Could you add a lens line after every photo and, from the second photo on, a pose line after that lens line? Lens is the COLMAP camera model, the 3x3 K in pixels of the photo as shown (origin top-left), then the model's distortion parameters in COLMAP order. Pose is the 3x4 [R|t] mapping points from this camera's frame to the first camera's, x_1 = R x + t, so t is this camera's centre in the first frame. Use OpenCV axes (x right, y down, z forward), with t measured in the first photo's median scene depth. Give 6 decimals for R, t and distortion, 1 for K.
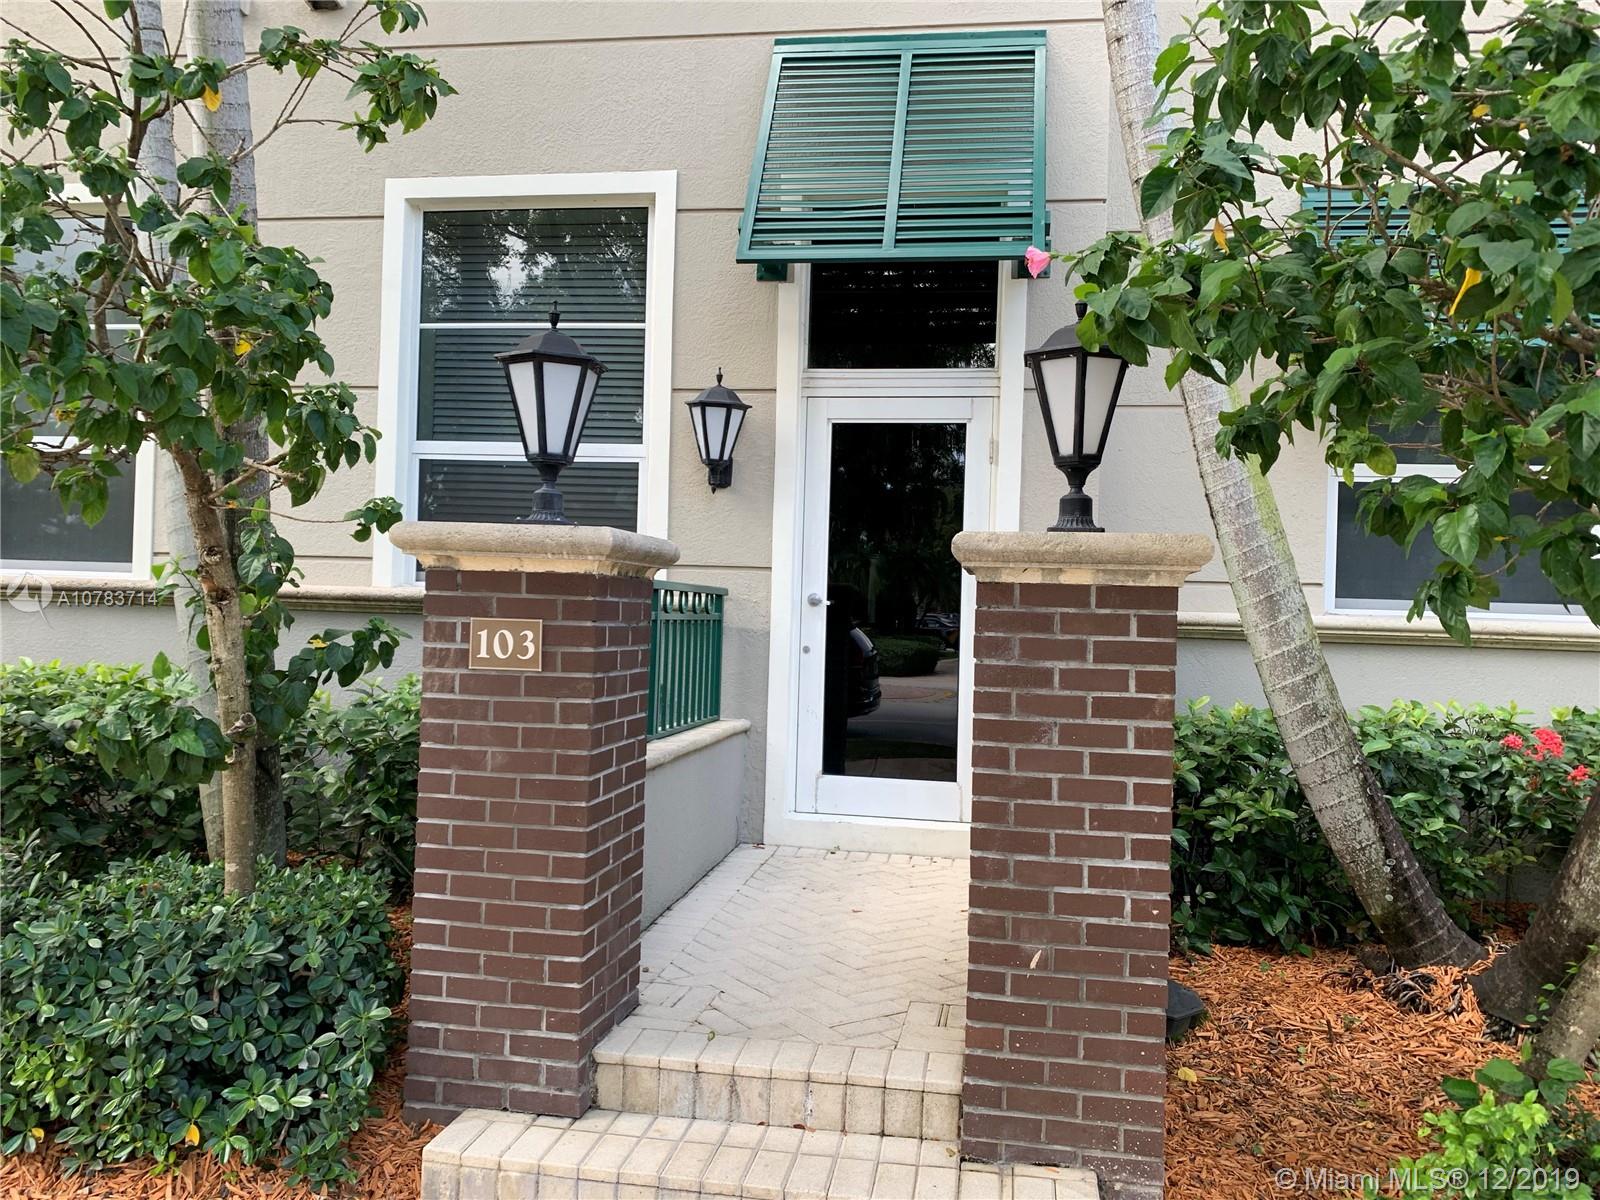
lens RADIAL K [[1199.5, 0, 800.0], [0, 1199.5, 600.0], [0, 0, 1]] dist [0.028023, -0.003753]
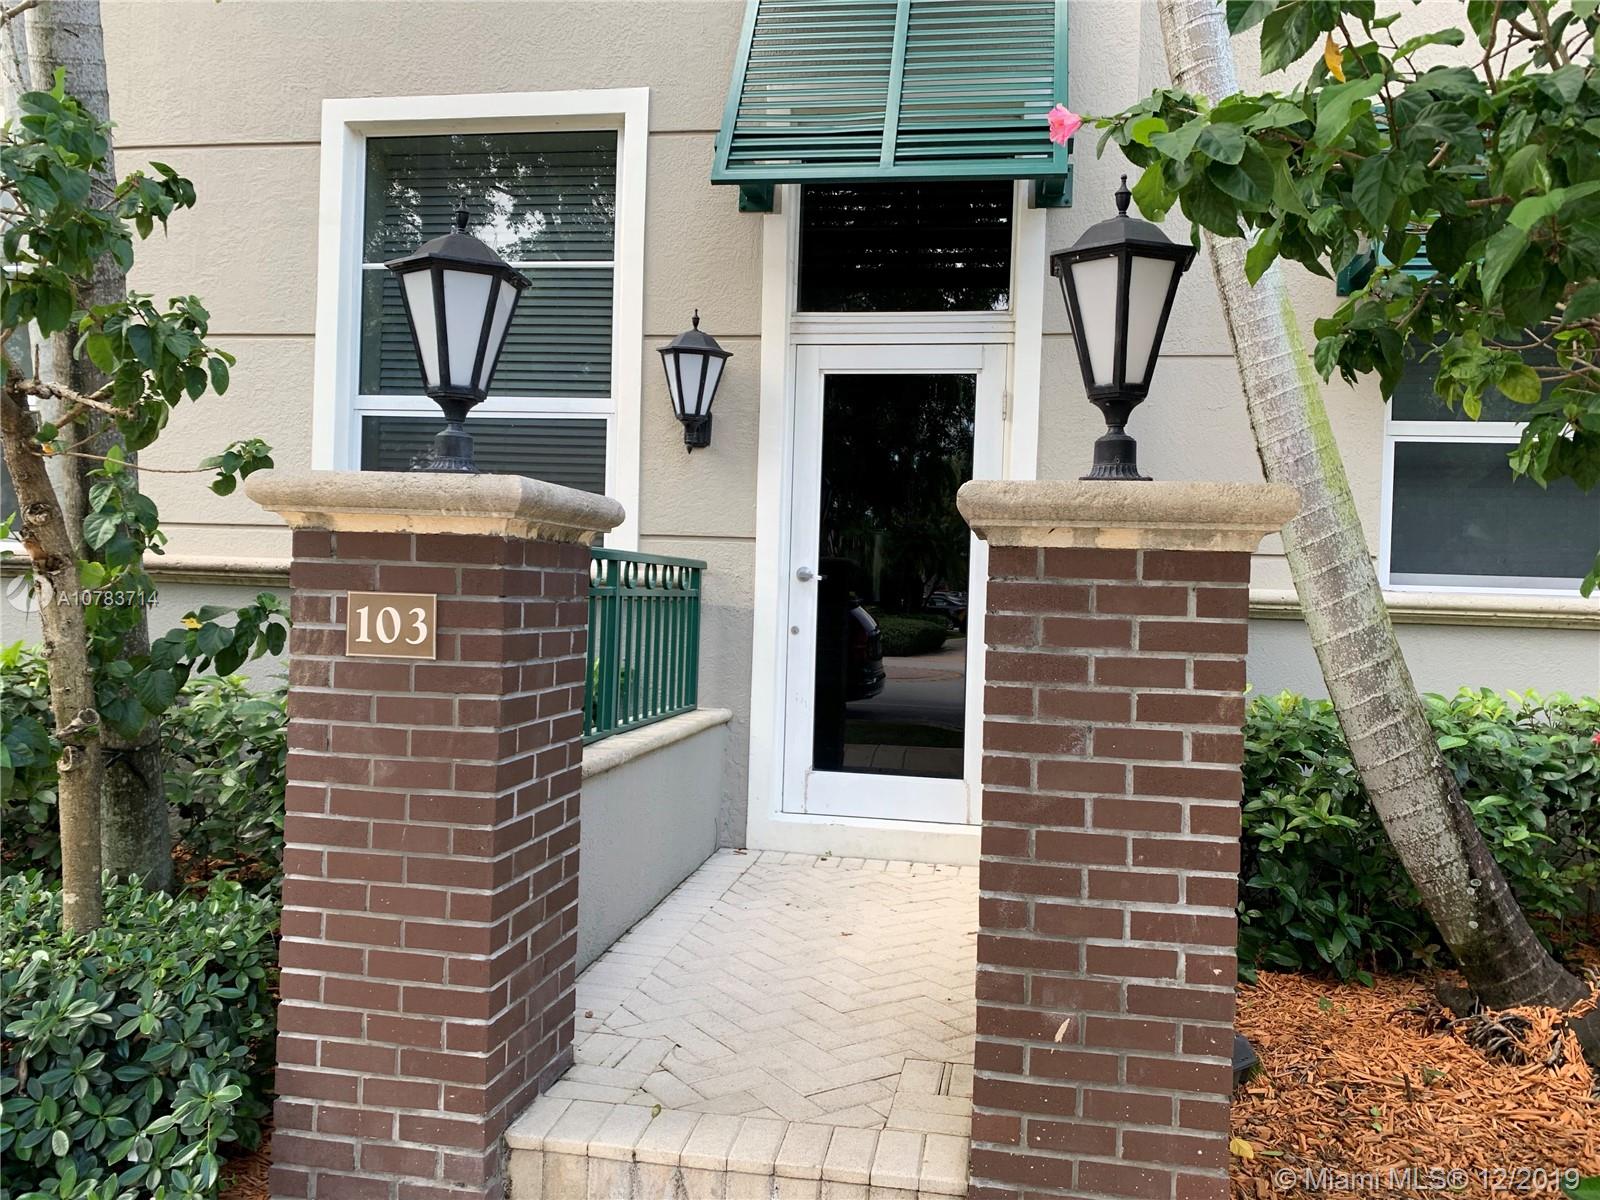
lens RADIAL K [[1224.3, 0, 800.0], [0, 1224.3, 600.0], [0, 0, 1]] dist [0.005331, 0.009713]
pose [[0.999988, 0.001156, -0.004791, 0.024573], [-0.001069, 0.999834, 0.018211, 0.004785], [0.004811, -0.018206, 0.999823, 0.176168]]
